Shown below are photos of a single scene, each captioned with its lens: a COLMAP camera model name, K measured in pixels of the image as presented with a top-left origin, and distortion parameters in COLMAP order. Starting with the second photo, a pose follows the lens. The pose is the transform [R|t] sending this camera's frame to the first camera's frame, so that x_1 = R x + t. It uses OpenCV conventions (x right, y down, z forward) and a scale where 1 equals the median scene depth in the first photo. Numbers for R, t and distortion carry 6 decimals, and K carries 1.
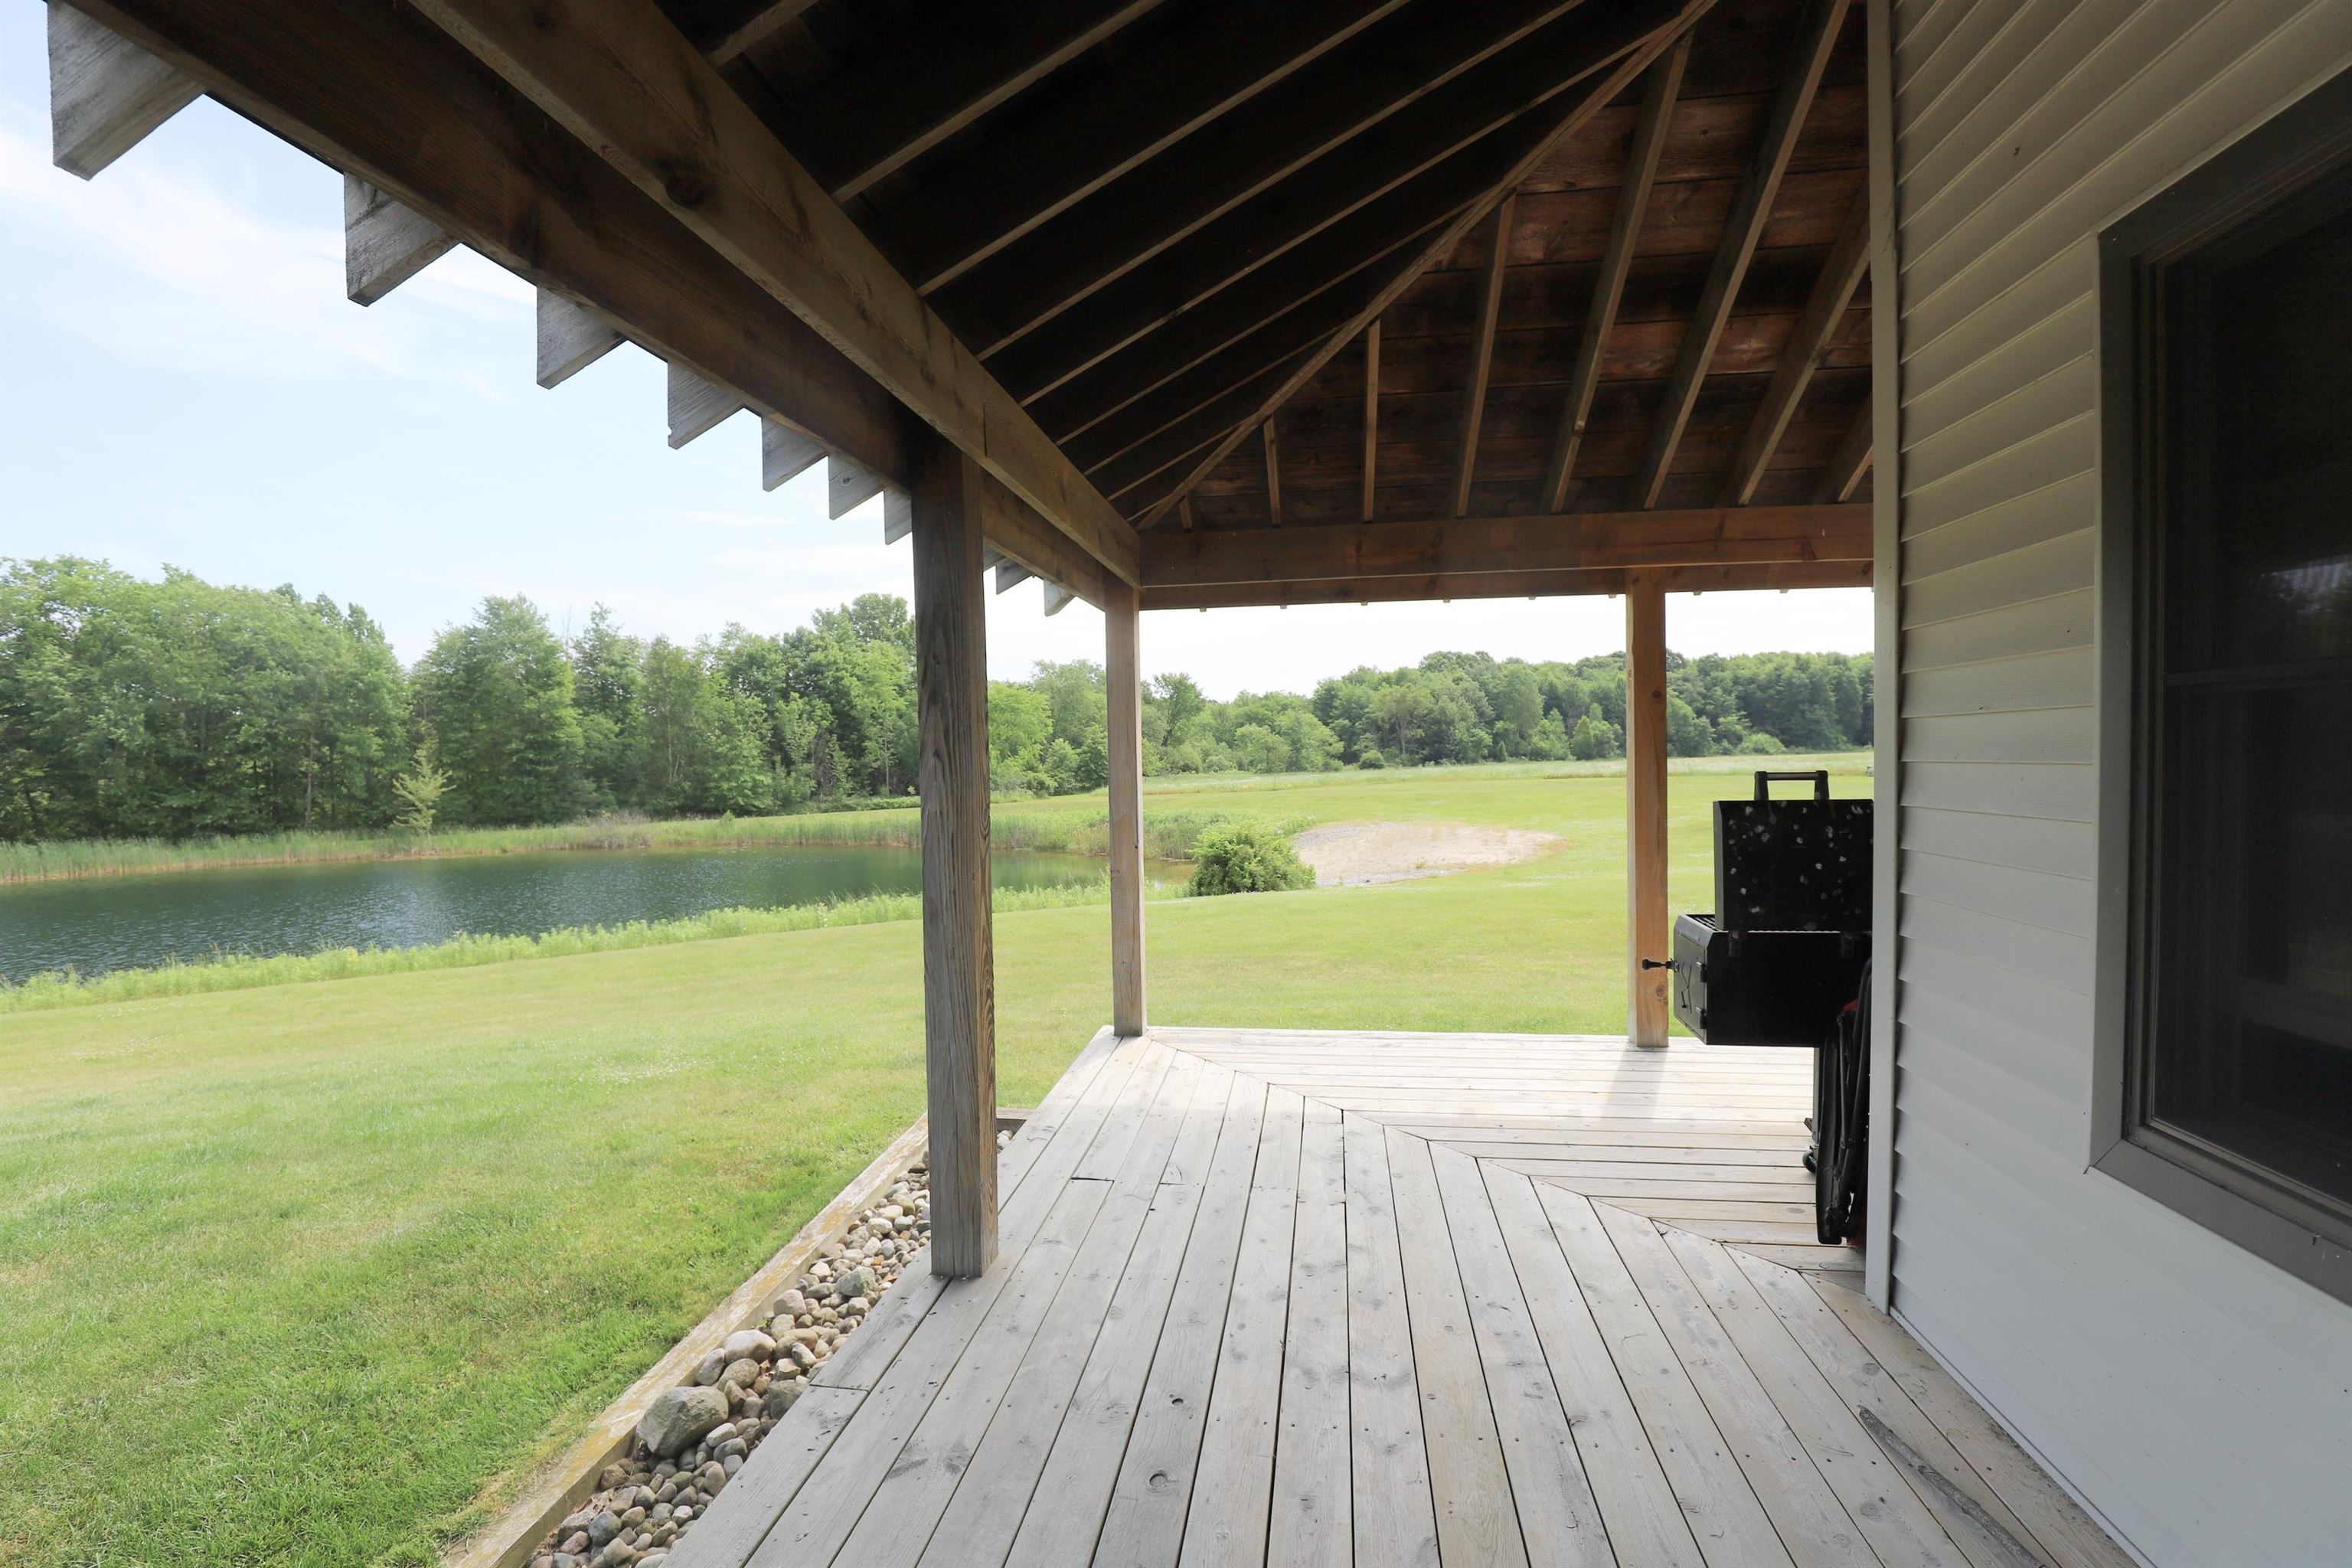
lens RADIAL K [[1065.7, 0, 1176.0], [0, 1065.7, 784.0], [0, 0, 1]] dist [-0.042436, 0.000109]
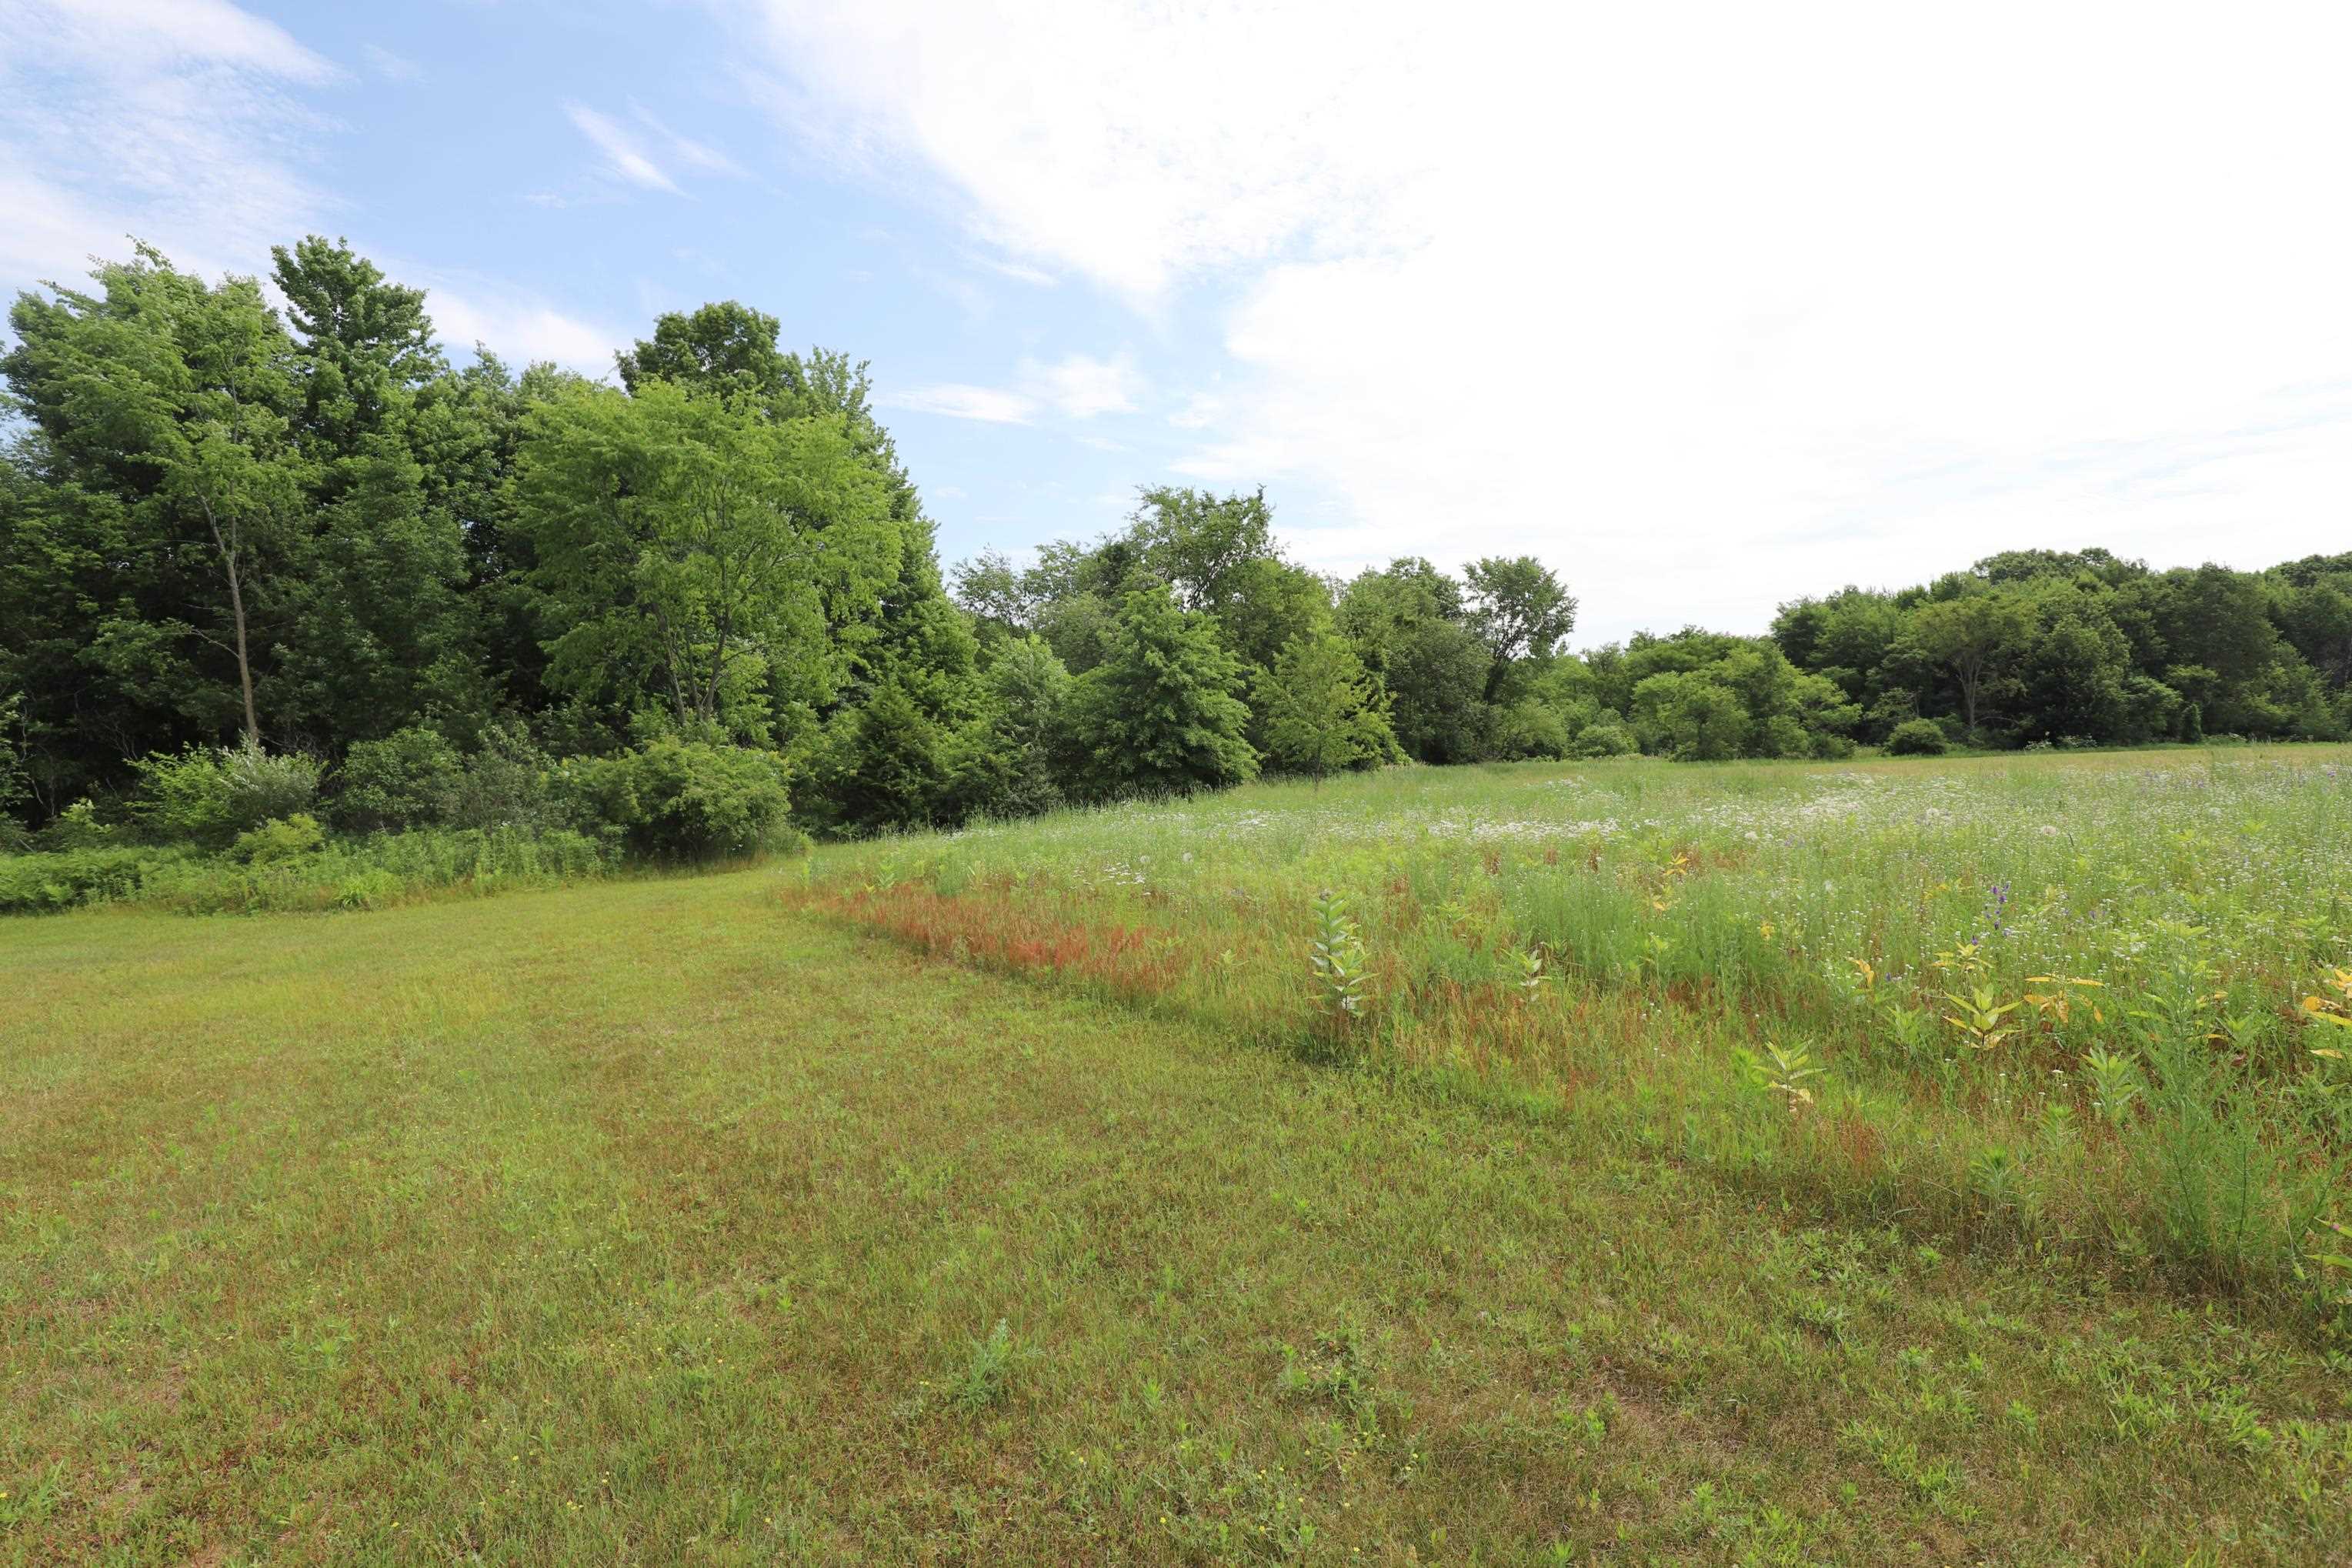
lens RADIAL K [[1065.7, 0, 1176.0], [0, 1065.7, 784.0], [0, 0, 1]] dist [-0.042436, 0.000109]
pose [[0.943770, 0.018816, -0.330066, 0.012804], [-0.012836, 0.999712, 0.020288, -0.005628], [0.330353, -0.014911, 0.943740, 0.404611]]
